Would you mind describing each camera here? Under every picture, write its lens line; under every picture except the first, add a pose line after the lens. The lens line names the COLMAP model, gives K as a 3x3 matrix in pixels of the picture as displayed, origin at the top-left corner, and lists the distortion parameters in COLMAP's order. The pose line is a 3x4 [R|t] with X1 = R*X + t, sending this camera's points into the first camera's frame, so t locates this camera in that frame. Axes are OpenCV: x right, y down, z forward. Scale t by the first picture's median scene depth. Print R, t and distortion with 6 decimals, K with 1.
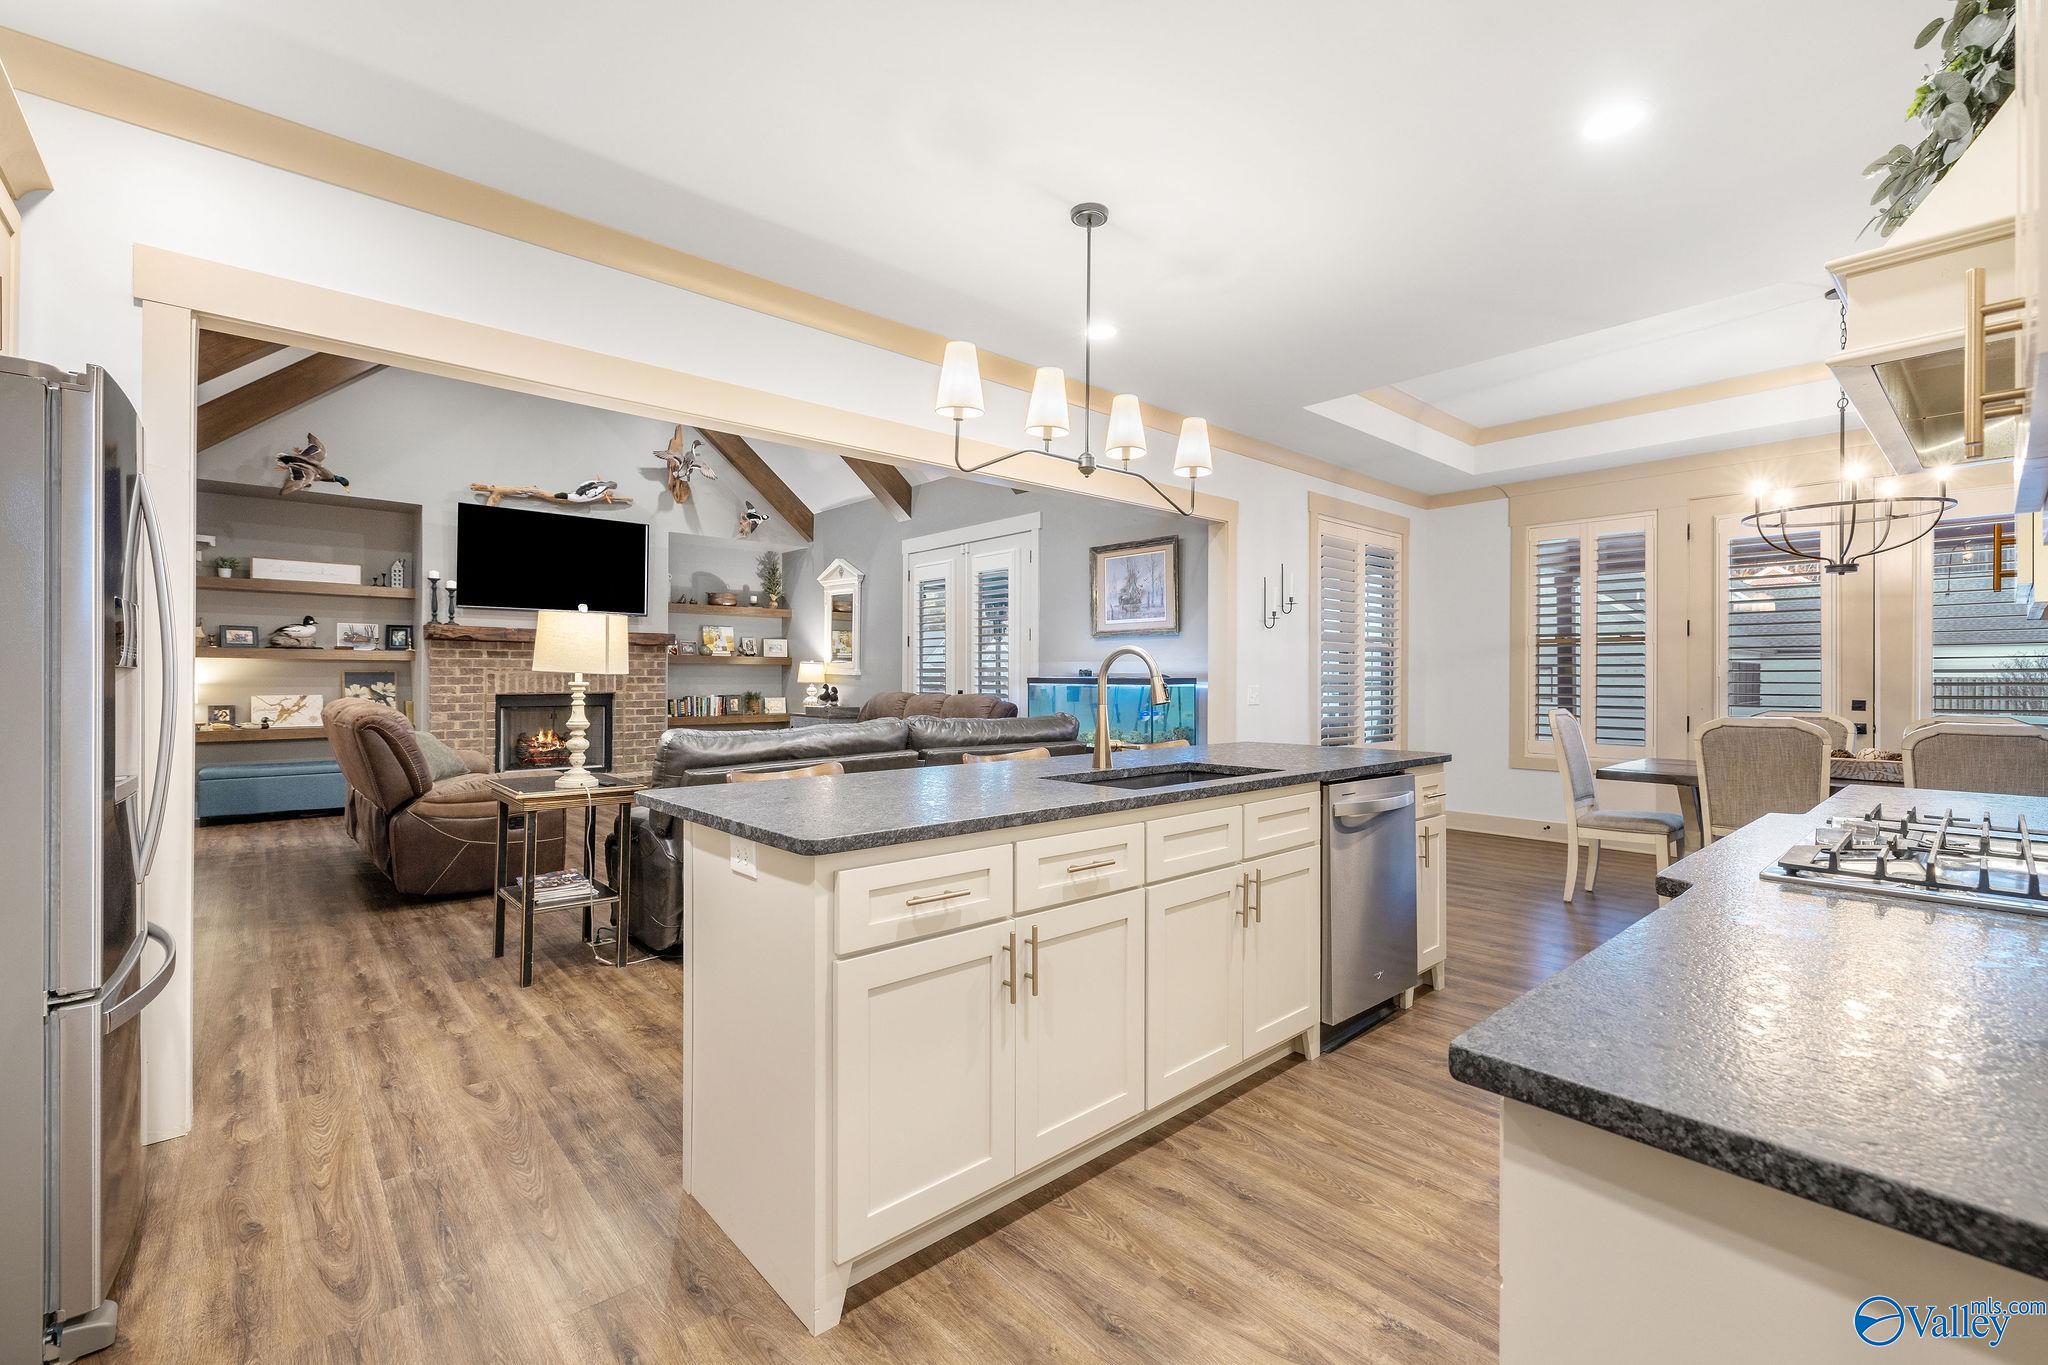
lens RADIAL K [[875.0, 0, 1013.9], [0, 875.0, 684.1], [0, 0, 1]] dist [0.002010, -0.000005]
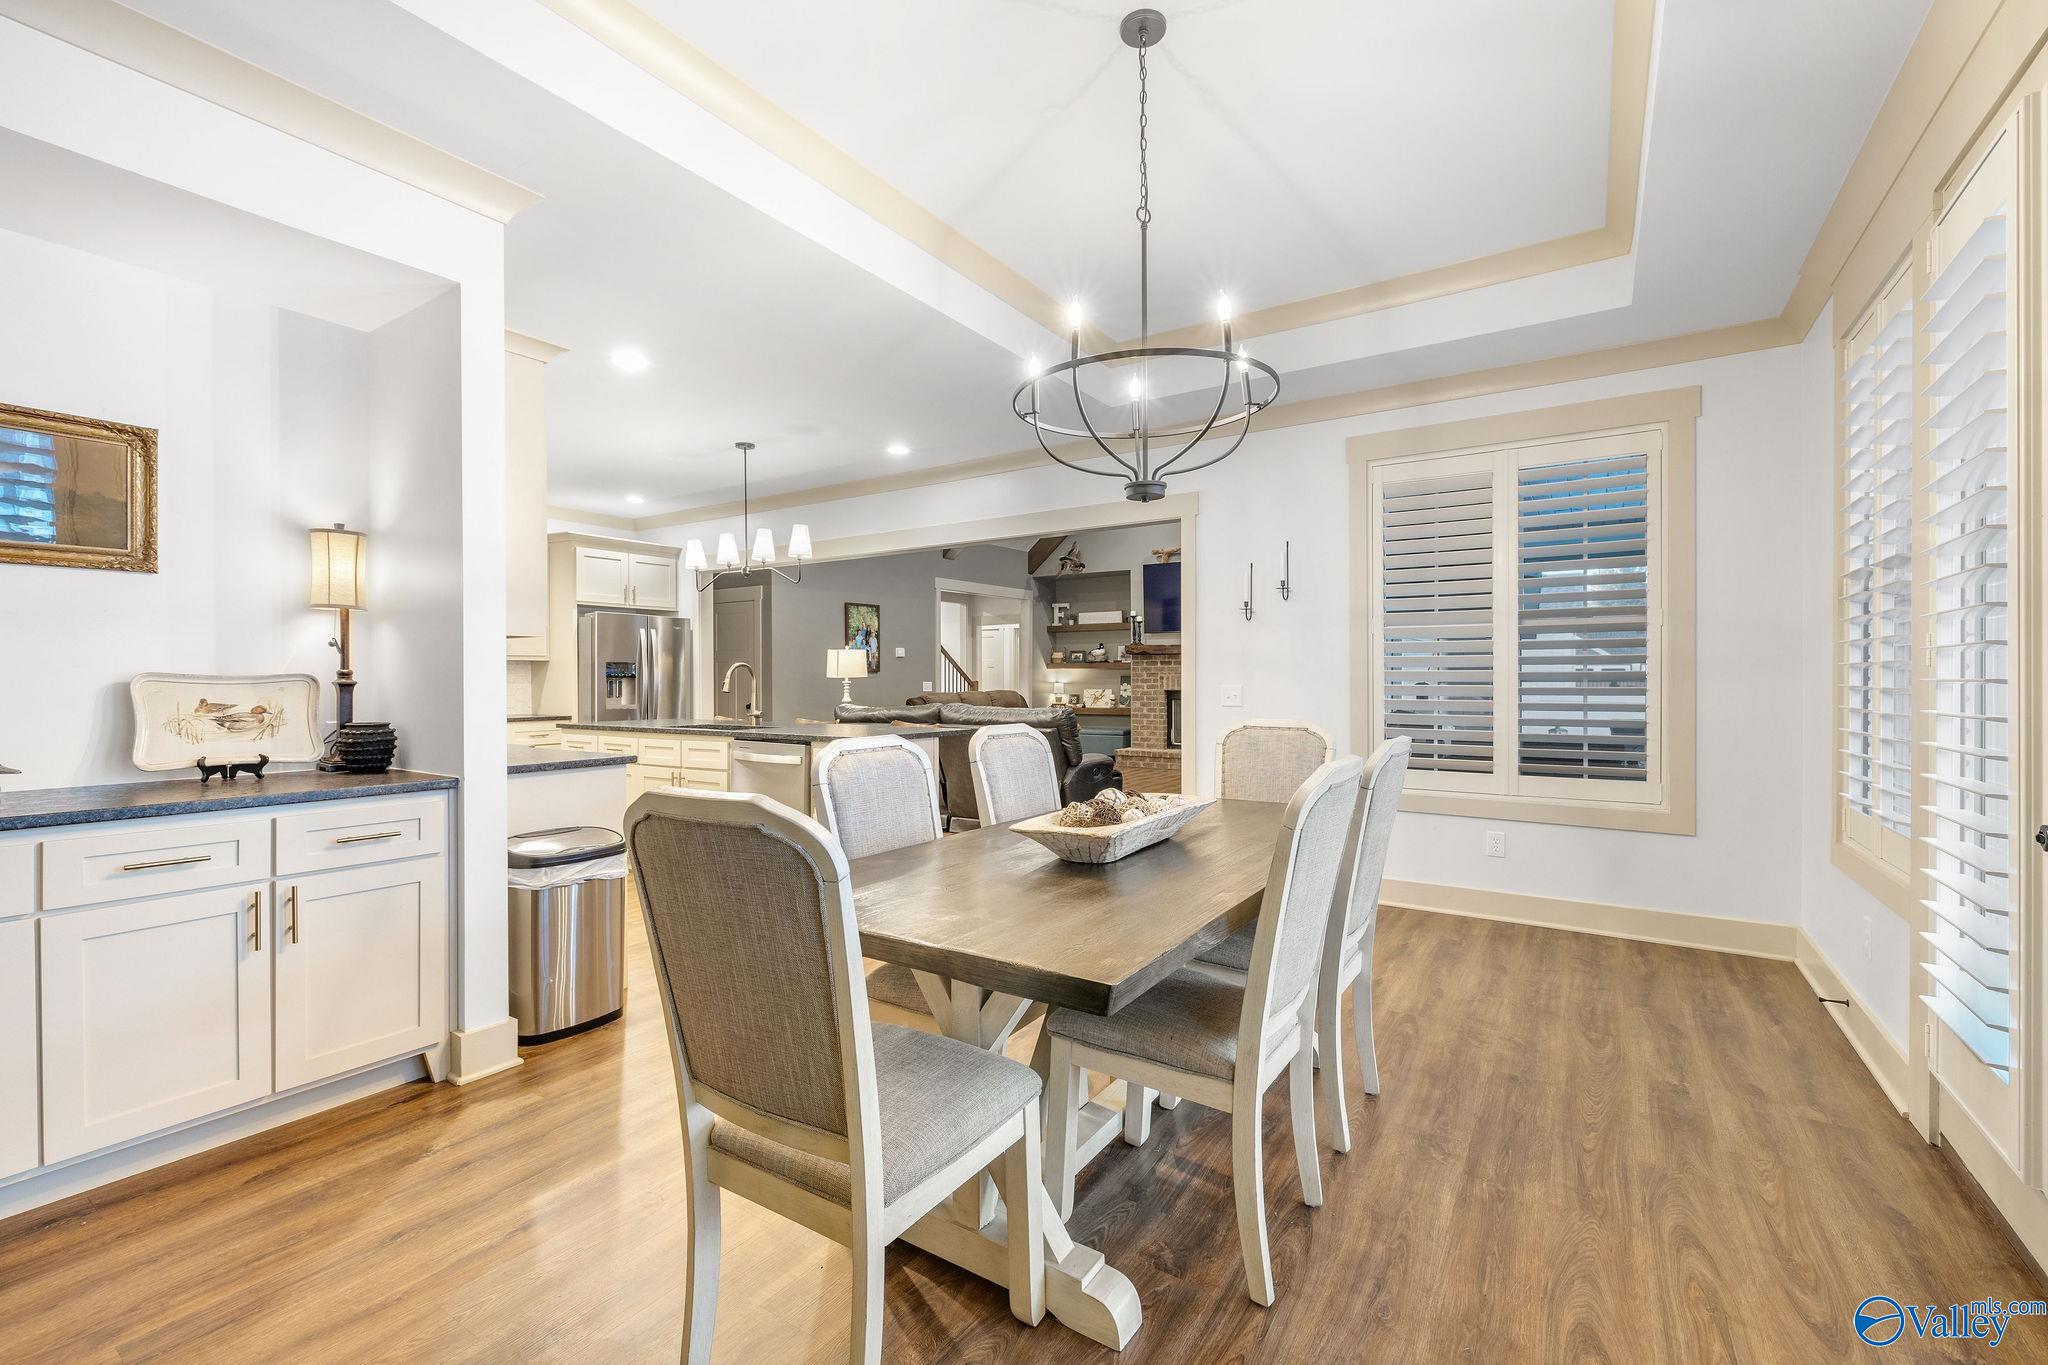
lens RADIAL K [[875.0, 0, 1011.9], [0, 875.0, 675.6], [0, 0, 1]] dist [0.002010, -0.000005]
pose [[0.244976, -0.006929, -0.969504, 0.738769], [-0.003564, 0.999961, -0.008047, -0.000035], [0.969523, 0.005427, 0.244942, 0.375449]]
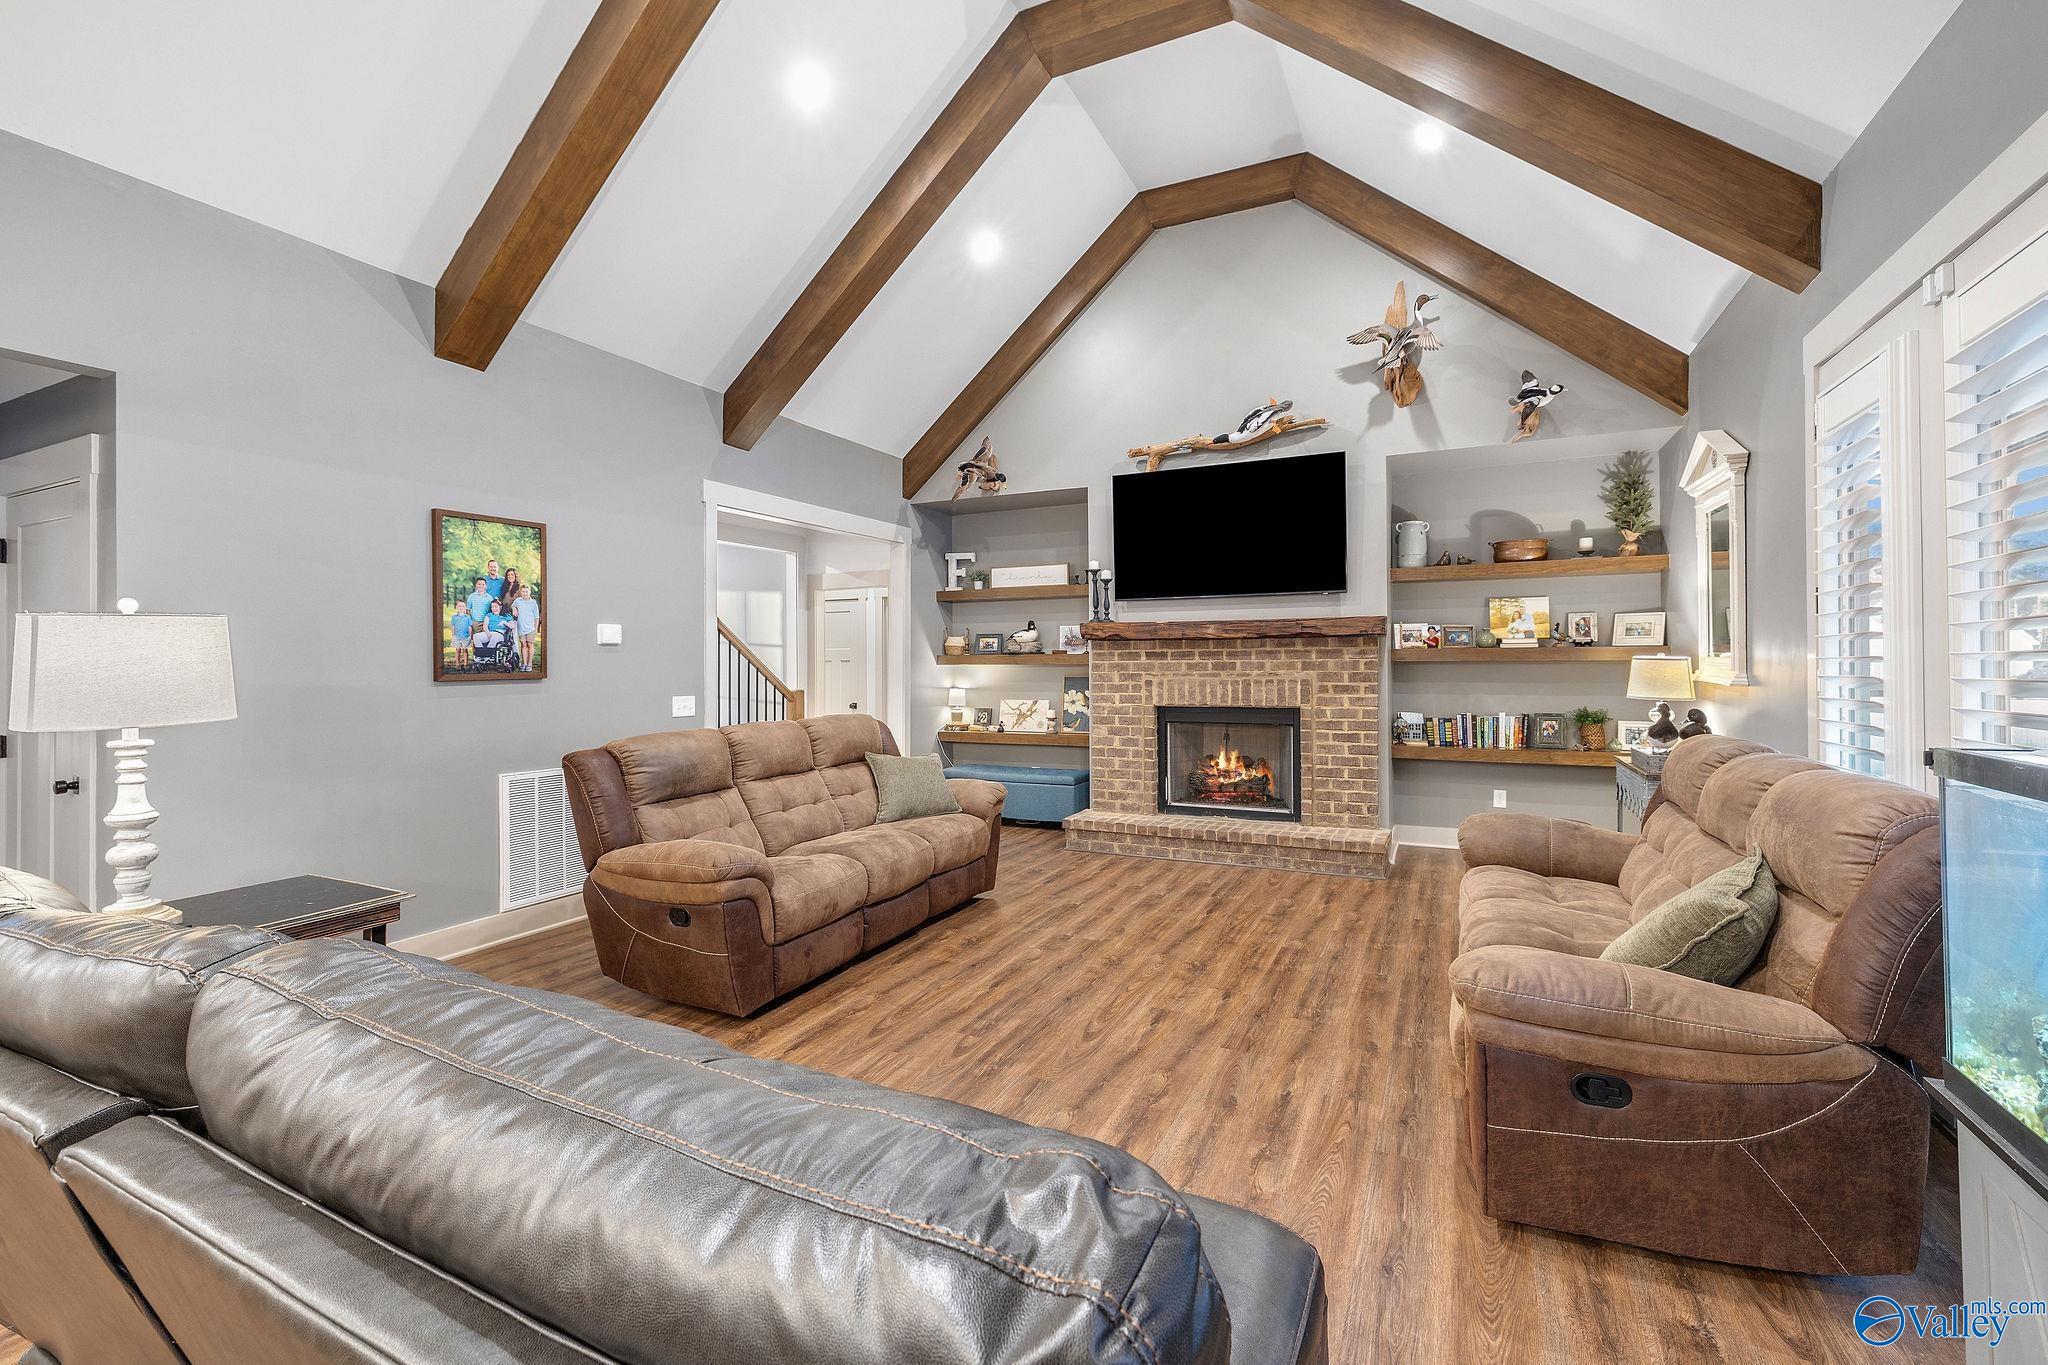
lens RADIAL K [[875.0, 0, 1028.8], [0, 875.0, 667.2], [0, 0, 1]] dist [0.002010, -0.000005]
pose [[0.383431, -0.002149, -0.923567, 0.100661], [-0.000385, 0.999997, -0.002486, -0.020542], [0.923570, 0.001308, 0.383429, 0.562837]]
